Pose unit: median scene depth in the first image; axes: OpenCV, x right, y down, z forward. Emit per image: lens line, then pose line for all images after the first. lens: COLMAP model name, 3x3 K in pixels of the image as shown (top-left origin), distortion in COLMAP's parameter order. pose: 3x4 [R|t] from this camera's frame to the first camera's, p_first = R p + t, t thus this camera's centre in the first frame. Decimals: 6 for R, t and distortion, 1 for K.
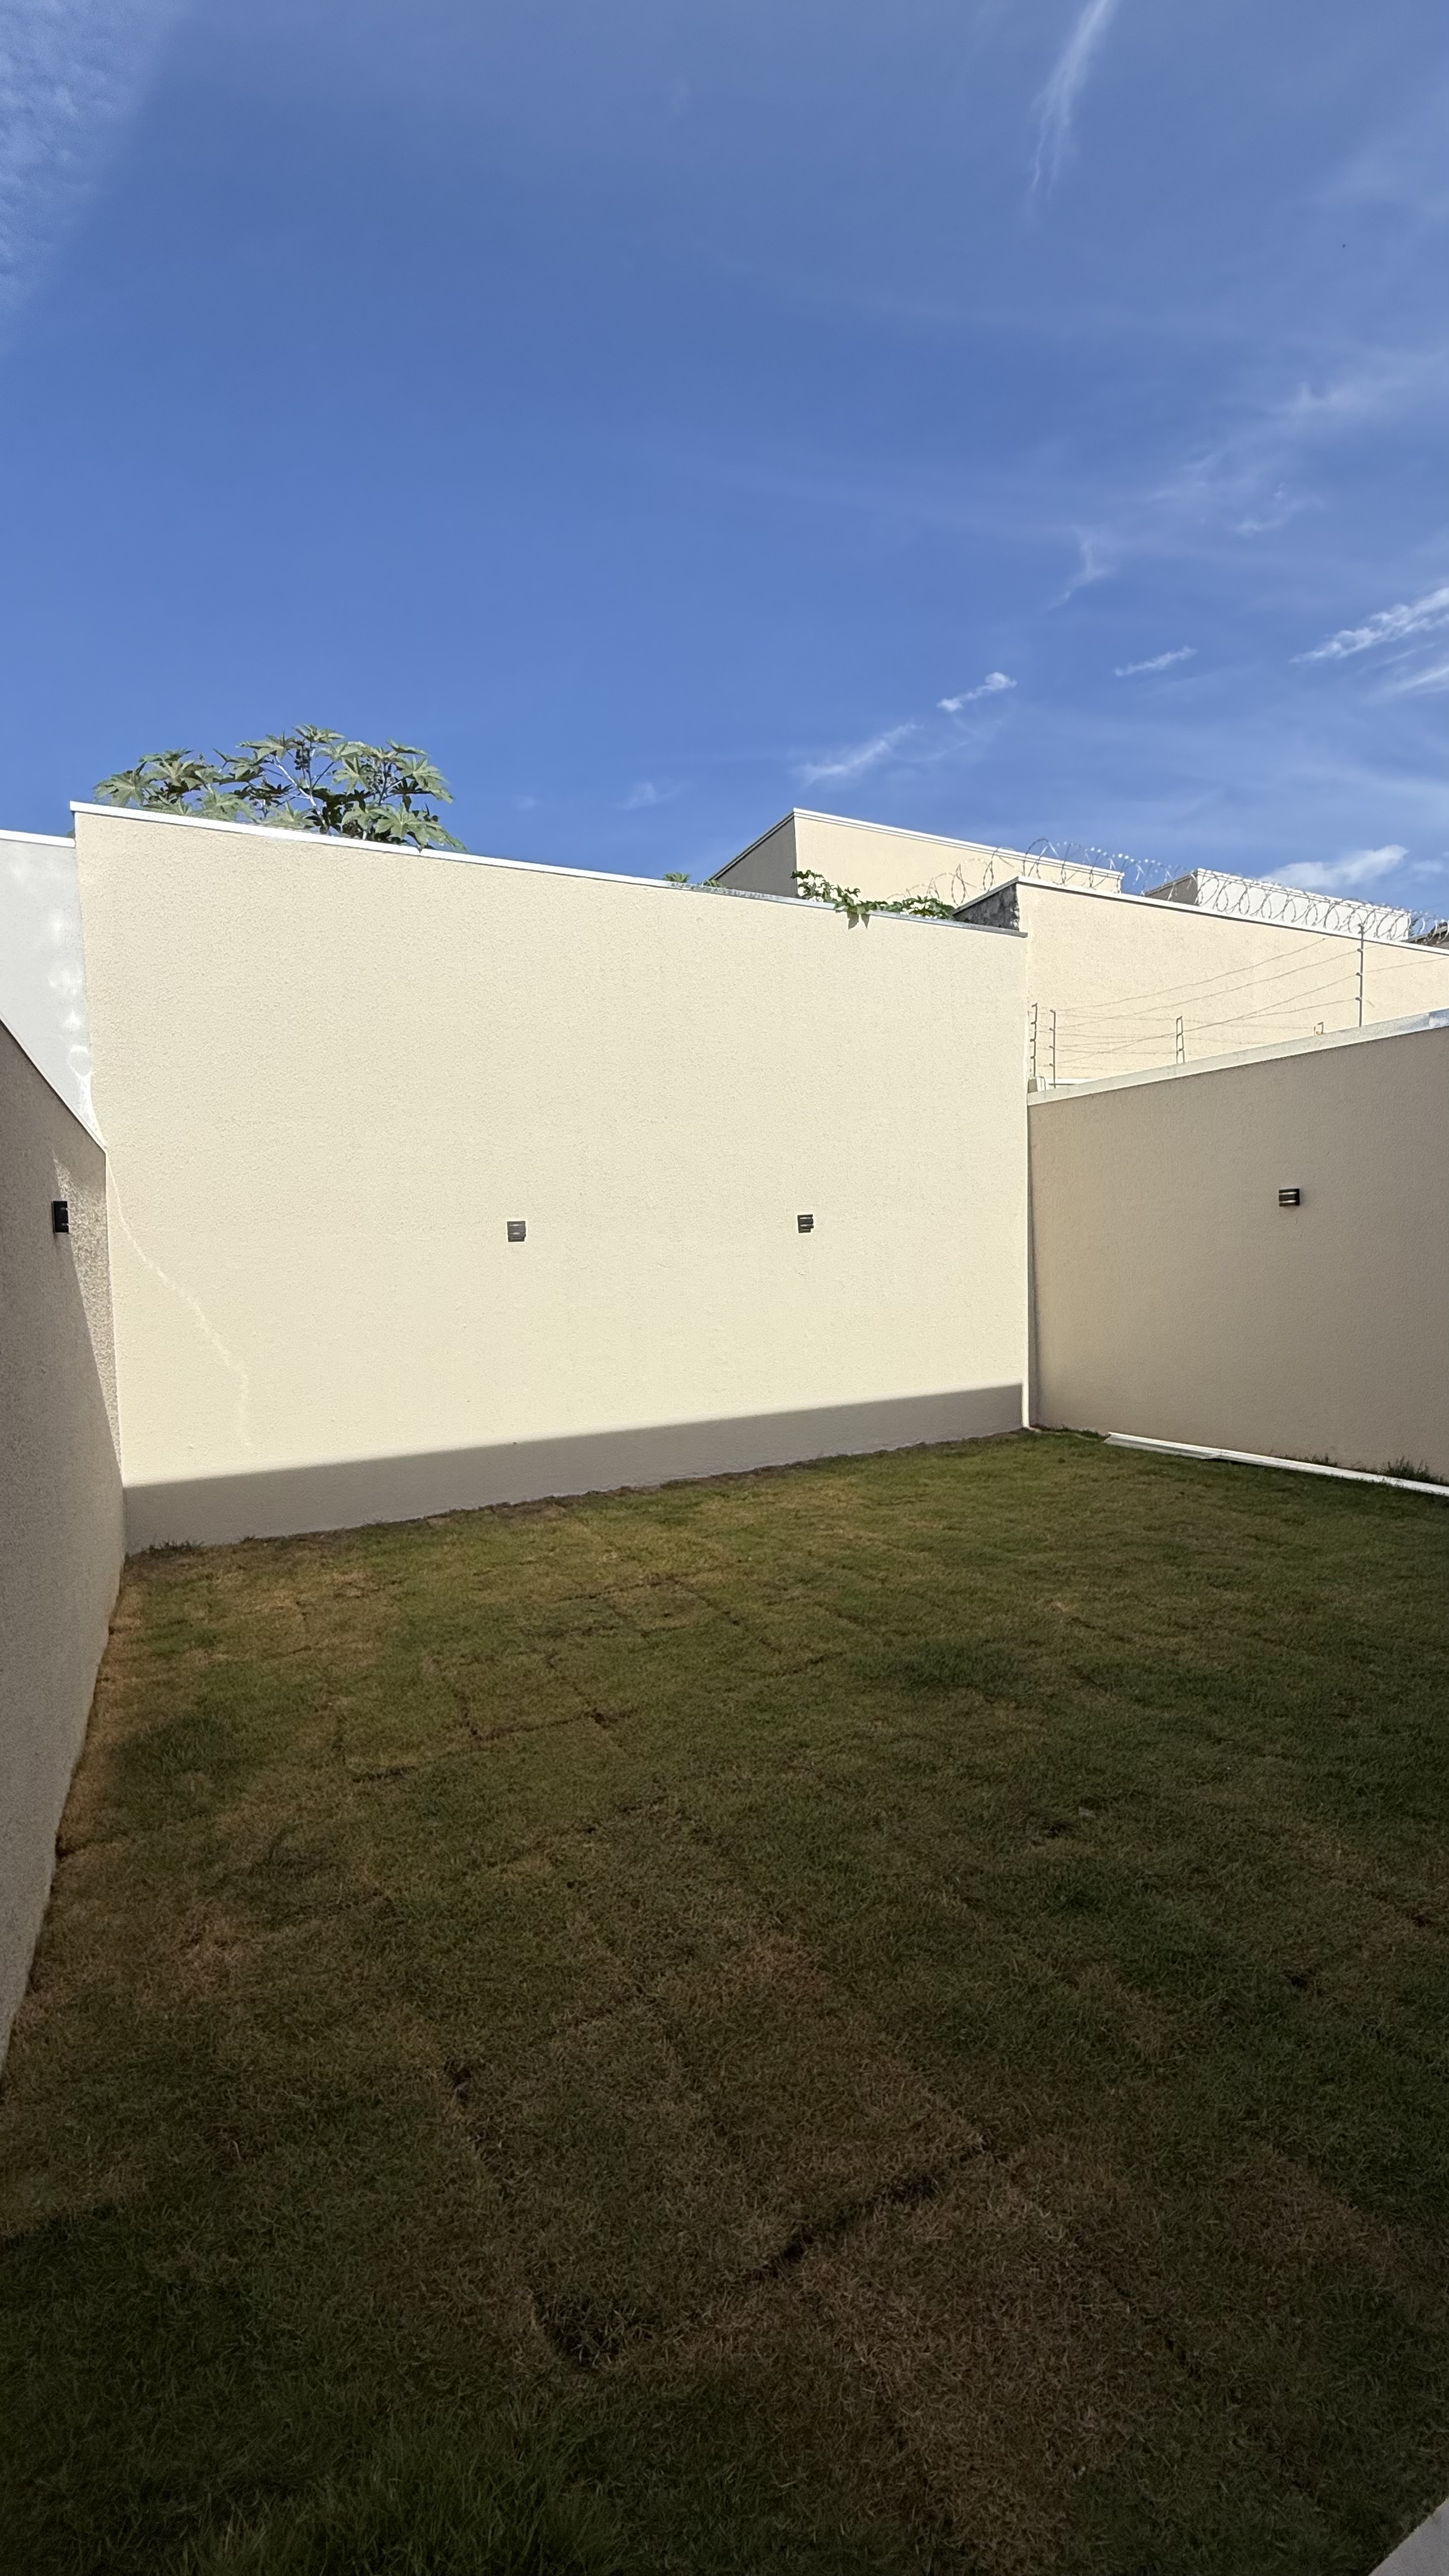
lens RADIAL K [[1033.0, 0, 706.3], [0, 1033.0, 1292.0], [0, 0, 1]] dist [-0.000675, -0.000074]
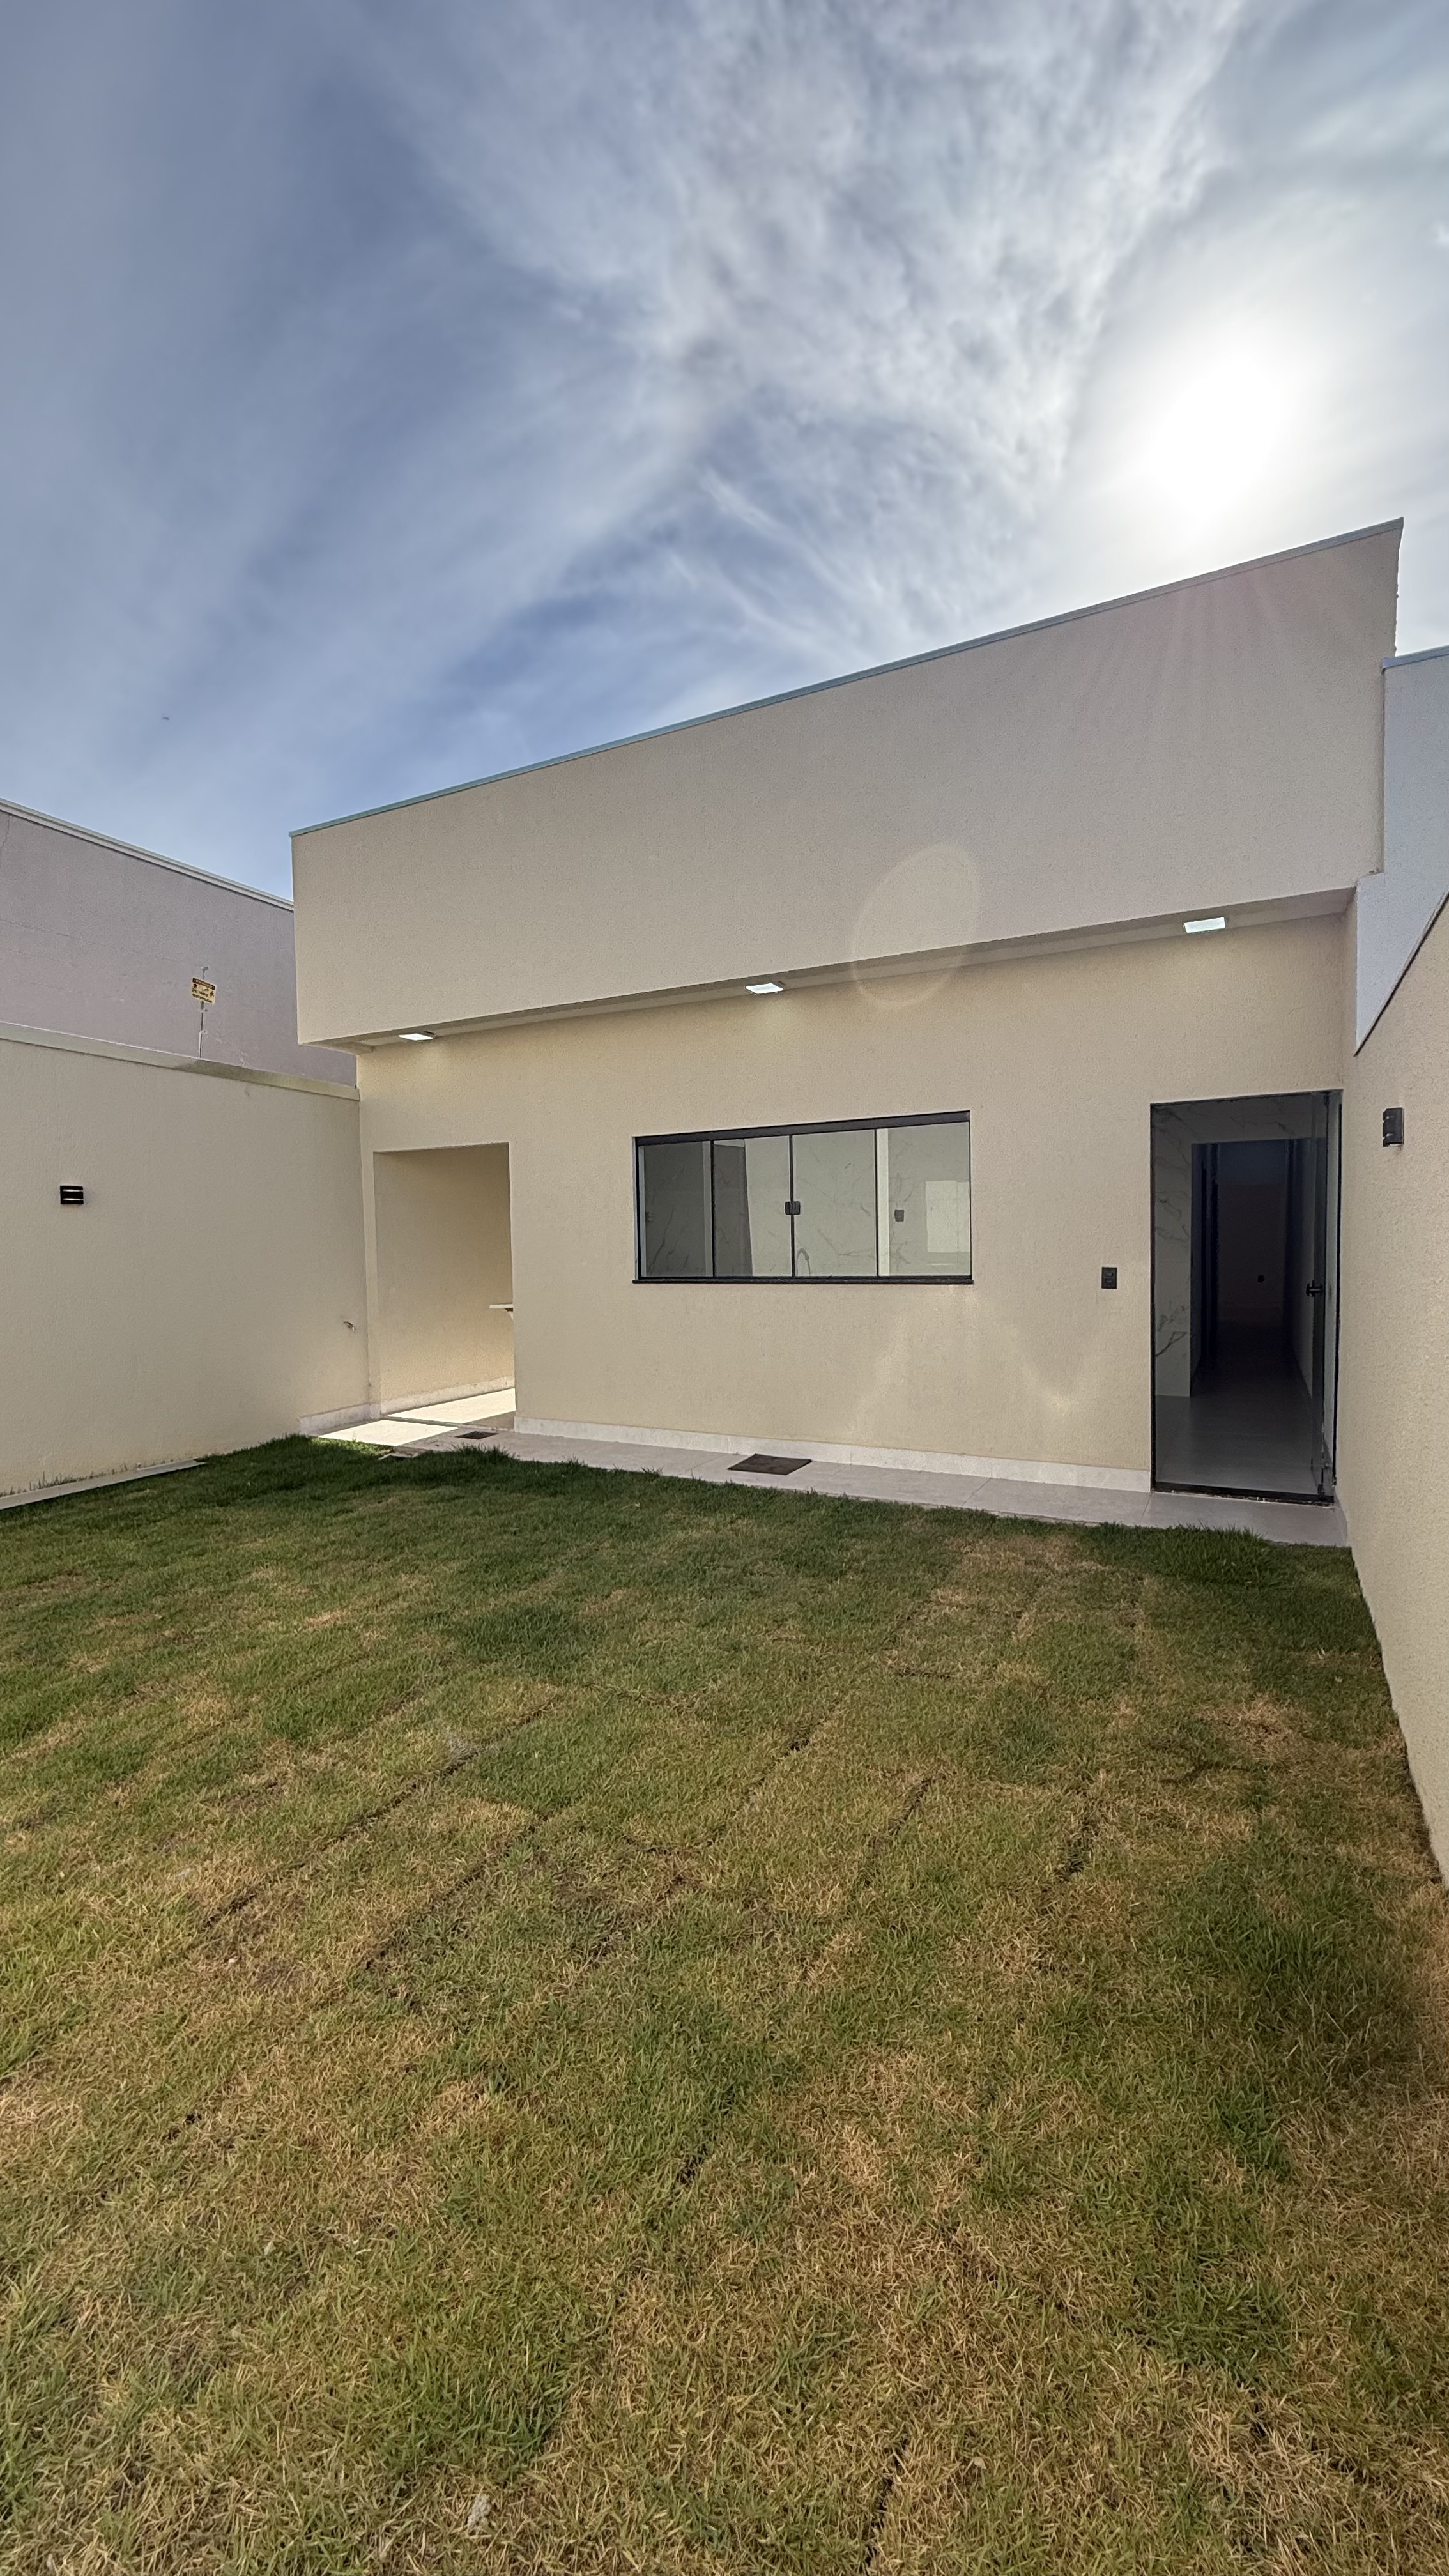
lens RADIAL K [[1033.0, 0, 722.9], [0, 1033.0, 1286.6], [0, 0, 1]] dist [-0.000675, -0.000074]
pose [[-0.595980, 0.017464, 0.802809, -0.838669], [0.072213, 0.996878, 0.031923, 0.007166], [-0.799746, 0.076999, -0.595380, 1.680568]]
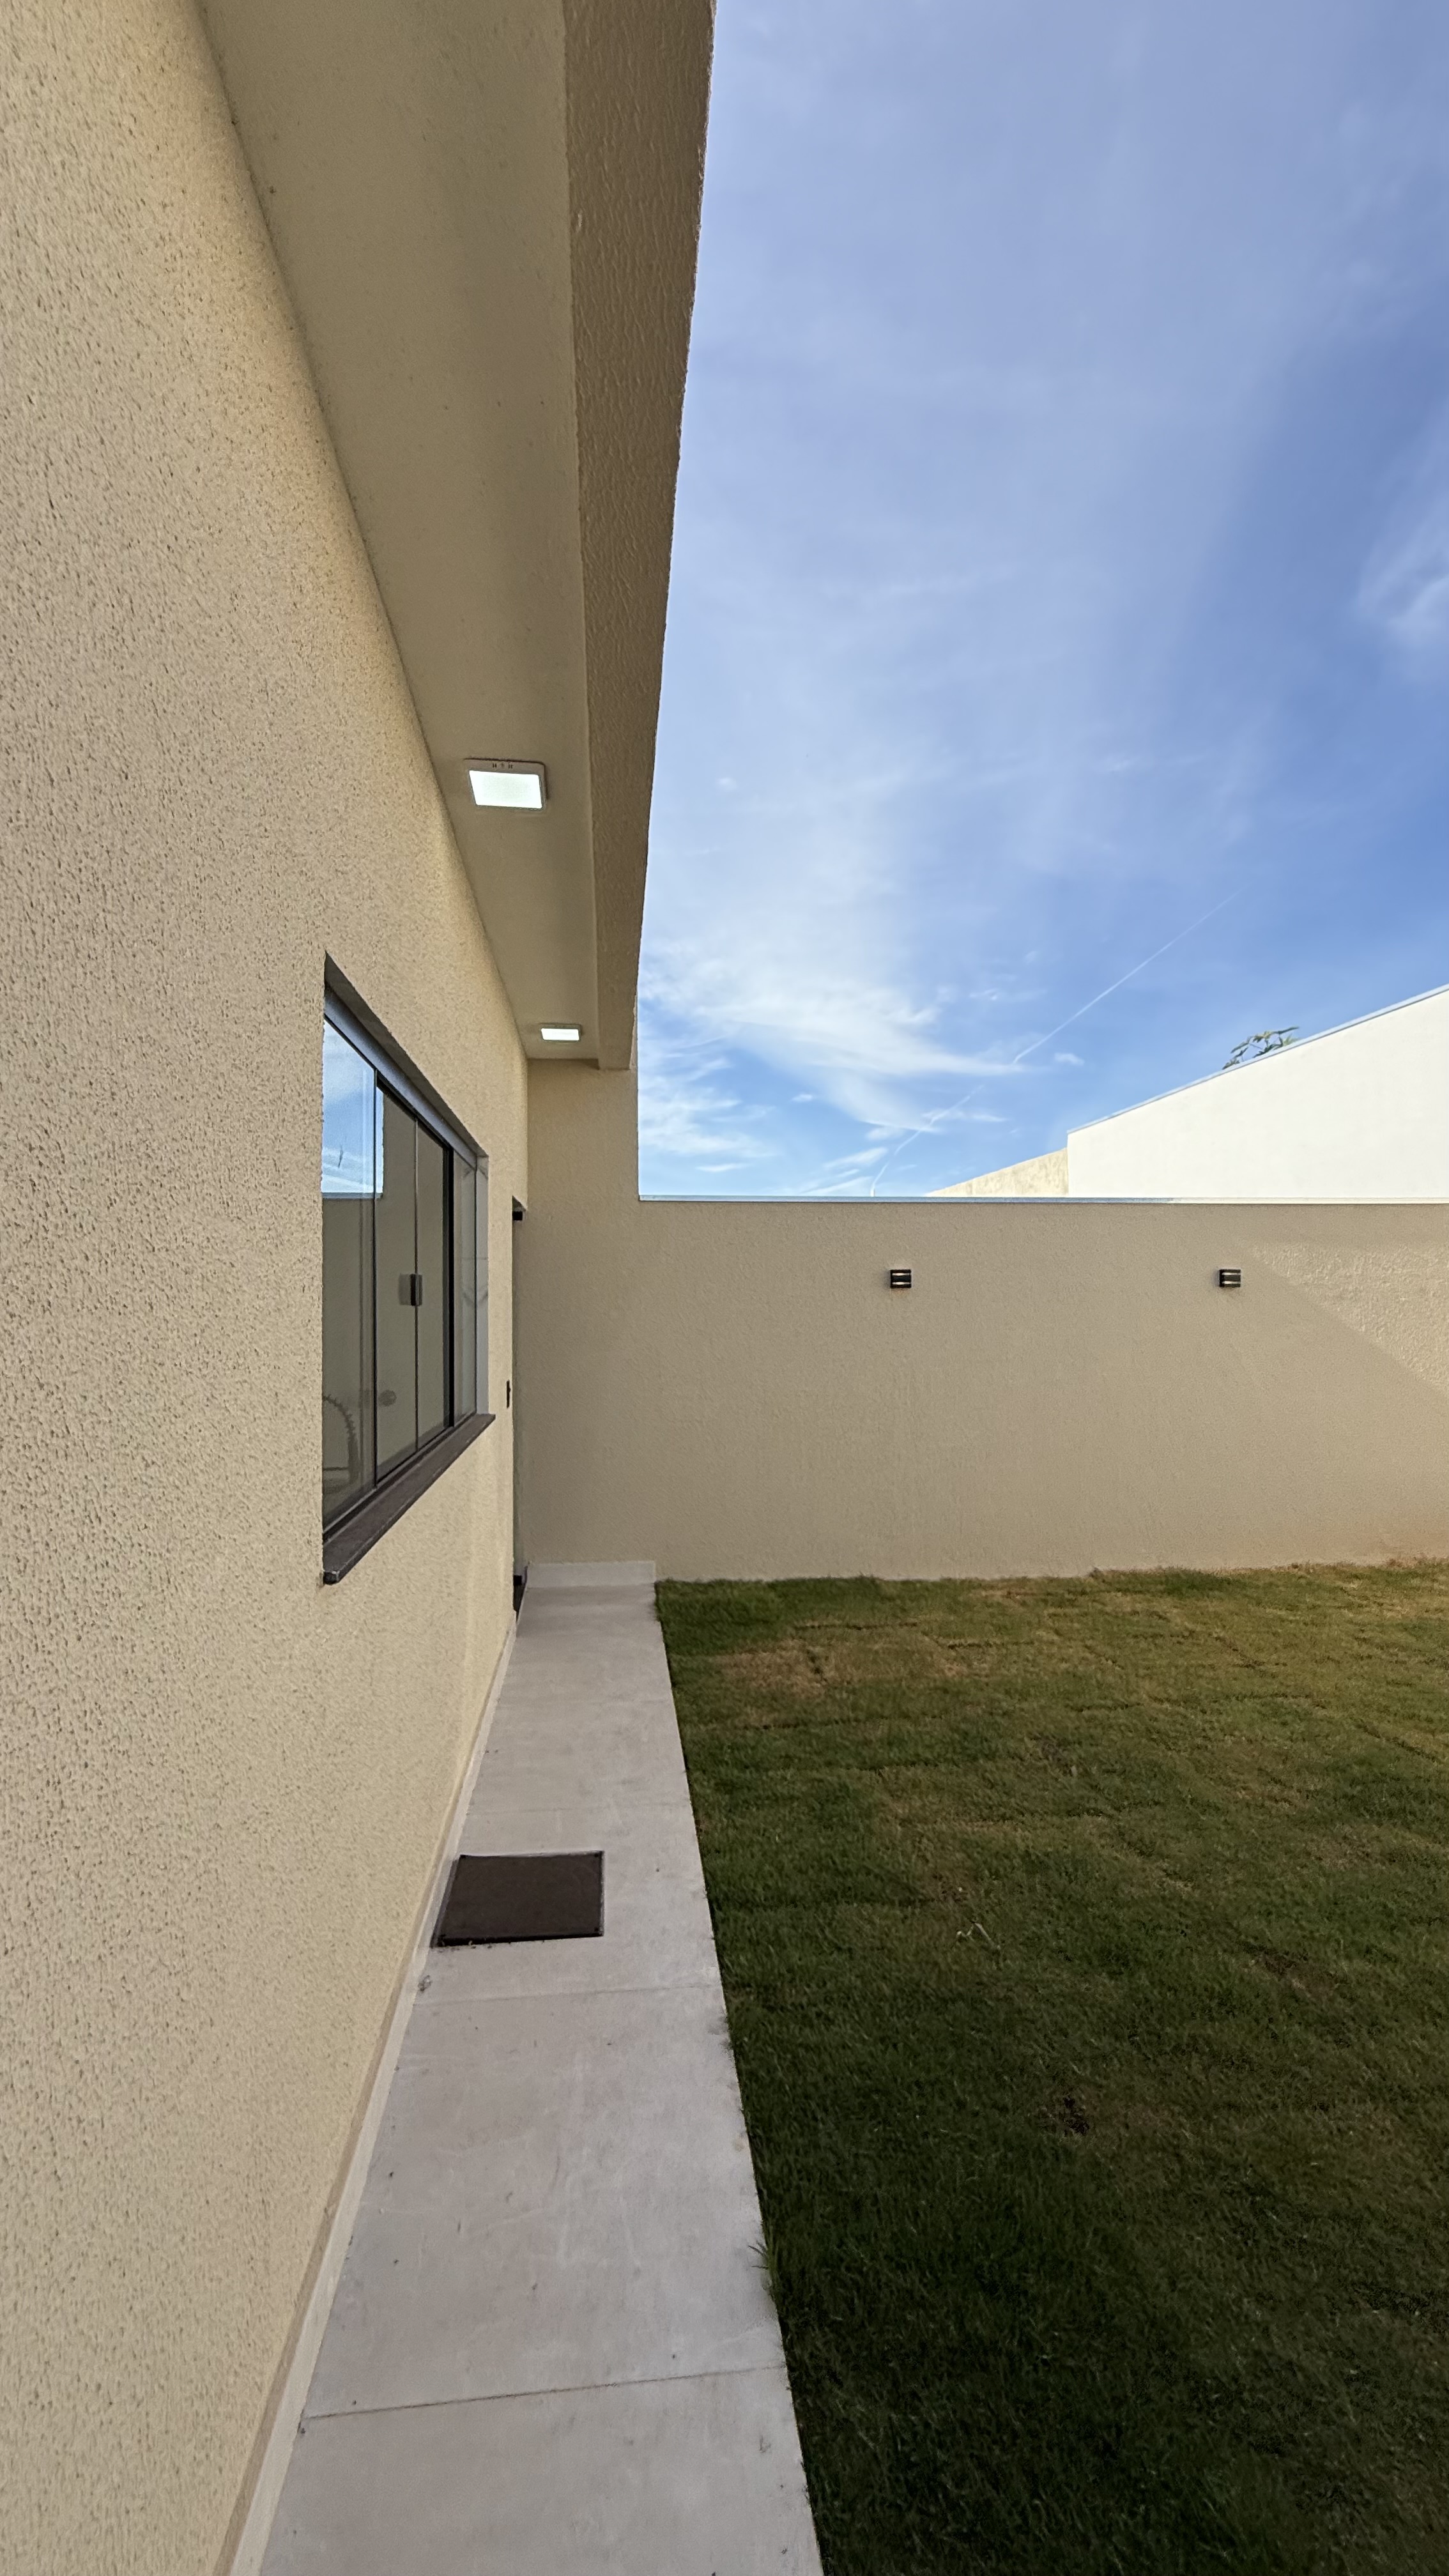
lens RADIAL K [[1033.0, 0, 721.5], [0, 1033.0, 1289.0], [0, 0, 1]] dist [-0.000675, -0.000074]
pose [[-0.337398, 0.028327, -0.940936, 1.449680], [-0.014260, 0.999279, 0.035196, -0.107662], [0.941254, 0.025293, -0.336750, 0.859995]]
